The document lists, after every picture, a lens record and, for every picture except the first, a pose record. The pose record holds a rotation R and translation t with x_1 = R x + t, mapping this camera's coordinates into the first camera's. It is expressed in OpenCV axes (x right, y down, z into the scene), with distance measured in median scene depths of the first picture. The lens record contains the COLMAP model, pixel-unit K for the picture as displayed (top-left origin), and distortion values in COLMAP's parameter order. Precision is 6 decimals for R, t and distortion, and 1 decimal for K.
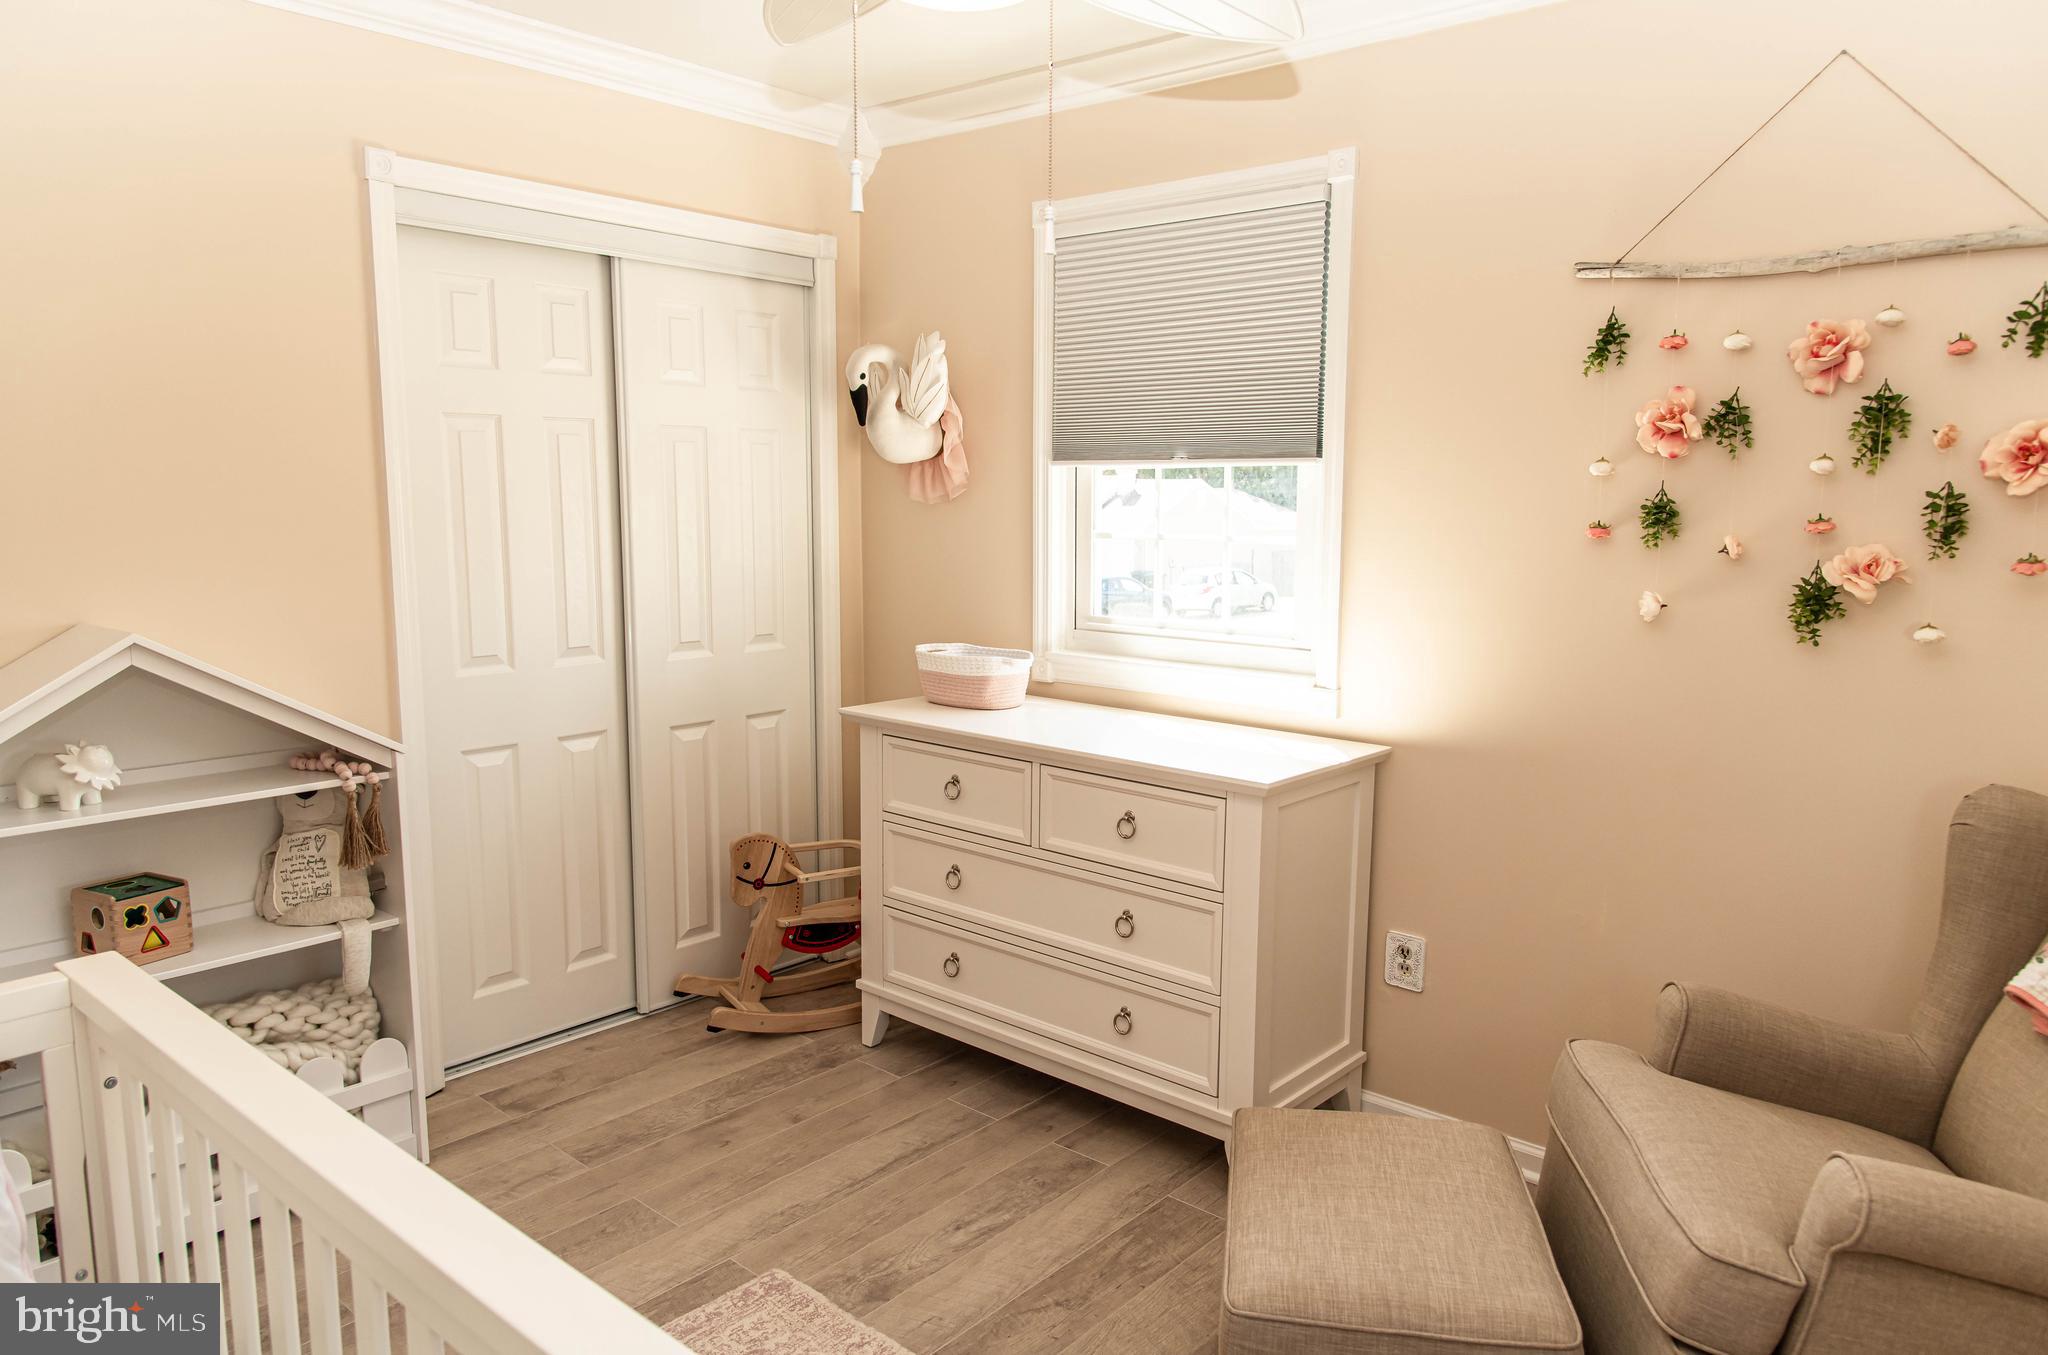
lens RADIAL K [[1368.4, 0, 1021.1], [0, 1368.4, 683.4], [0, 0, 1]] dist [0.014961, -0.017152]
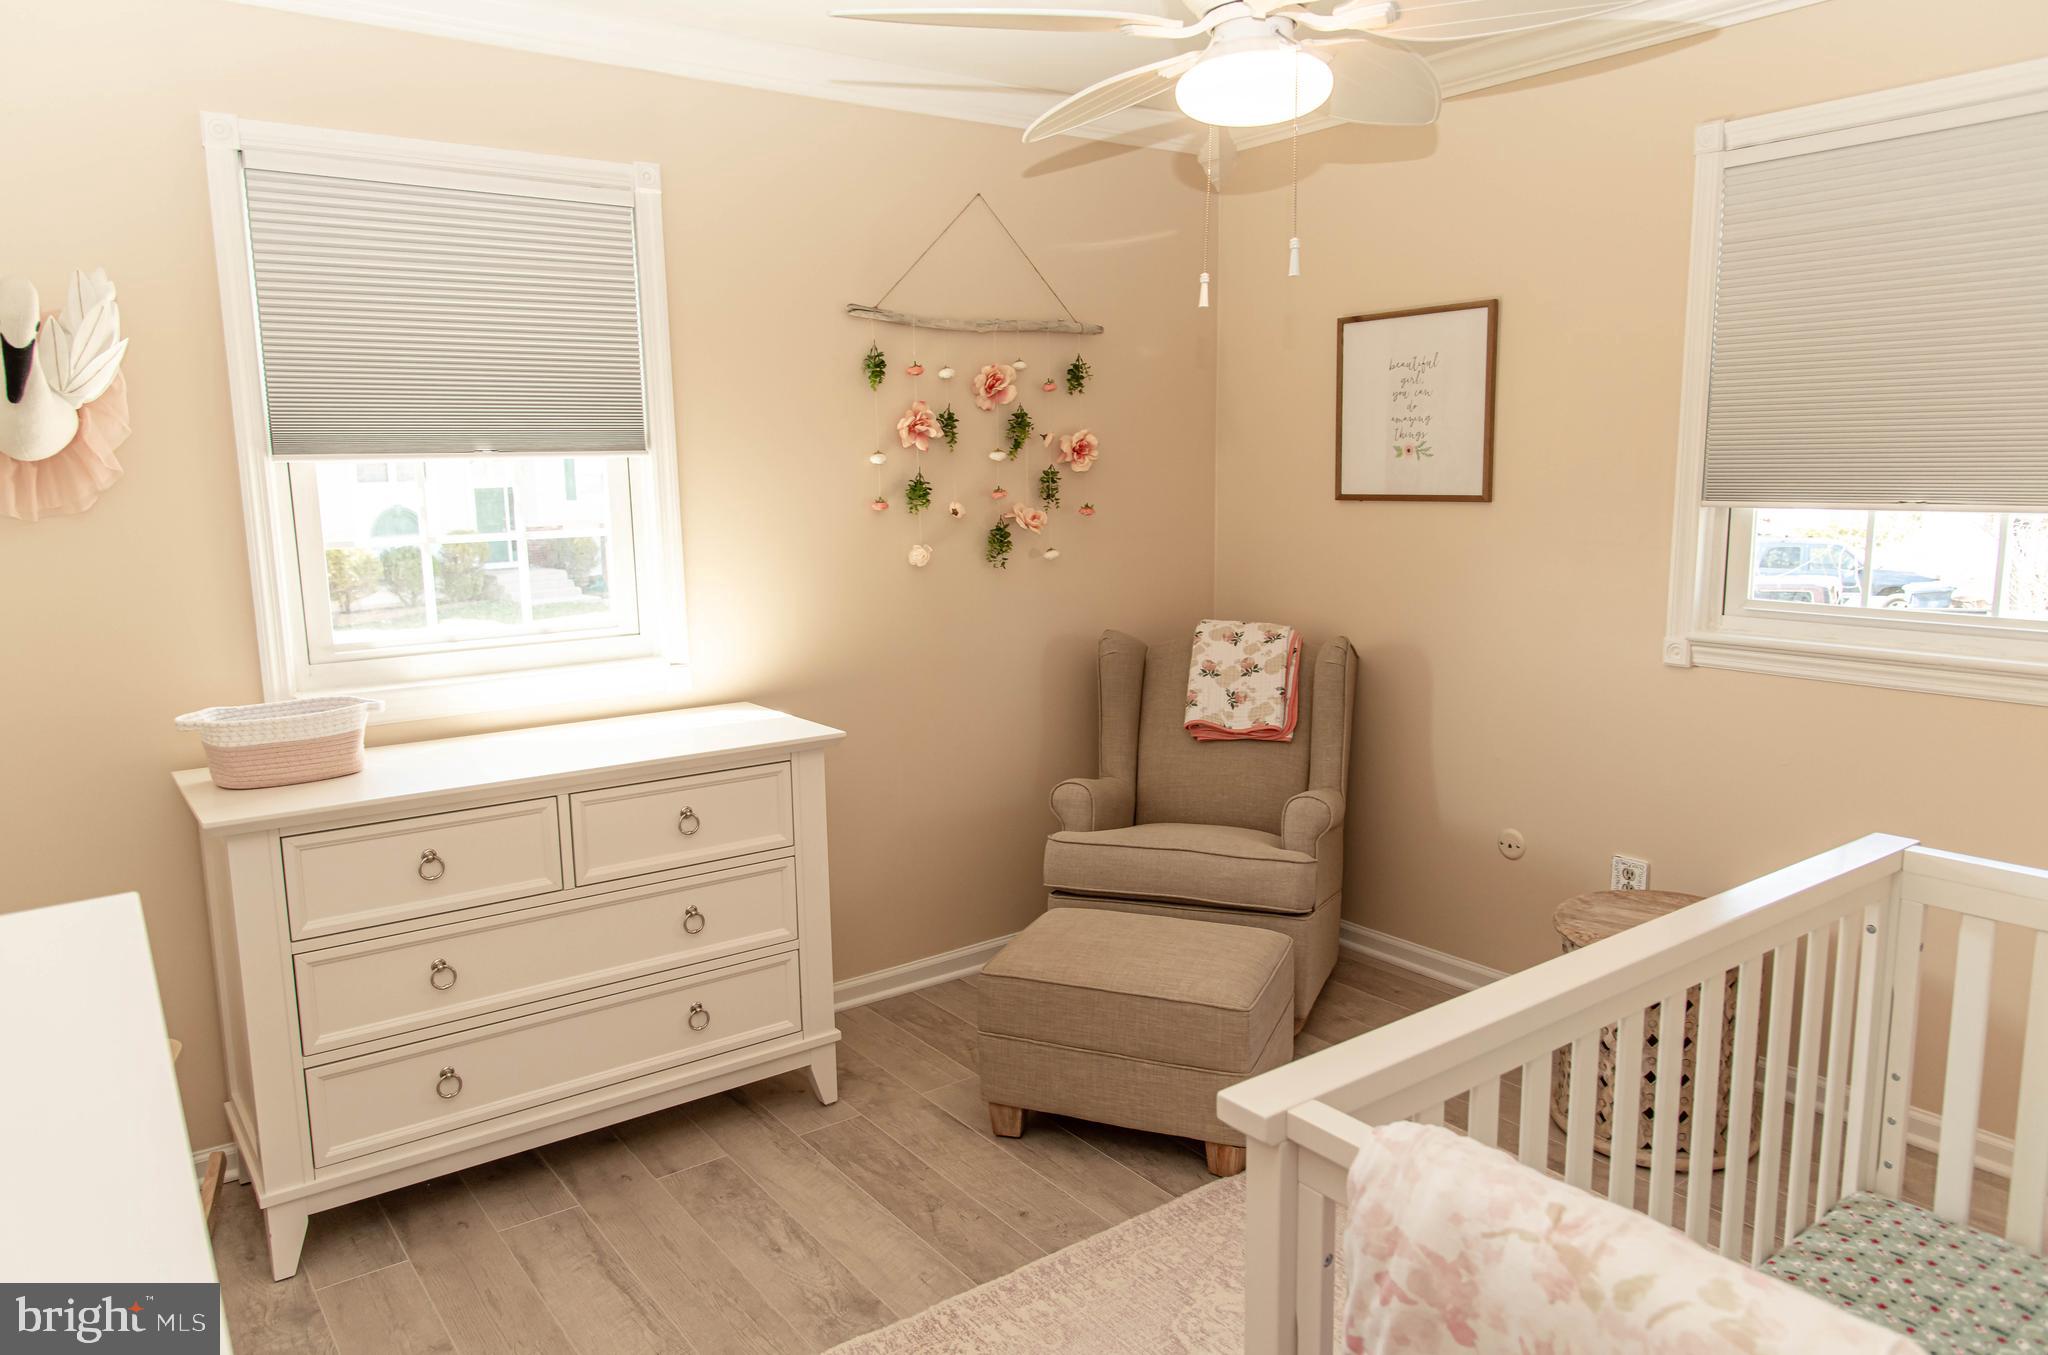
lens RADIAL K [[1368.4, 0, 1023.3], [0, 1368.4, 676.1], [0, 0, 1]] dist [0.014961, -0.017152]
pose [[0.211095, -0.164149, 0.963584, -0.893149], [0.156780, 0.978721, 0.132381, -0.102196], [-0.964810, 0.123125, 0.232338, 0.570162]]
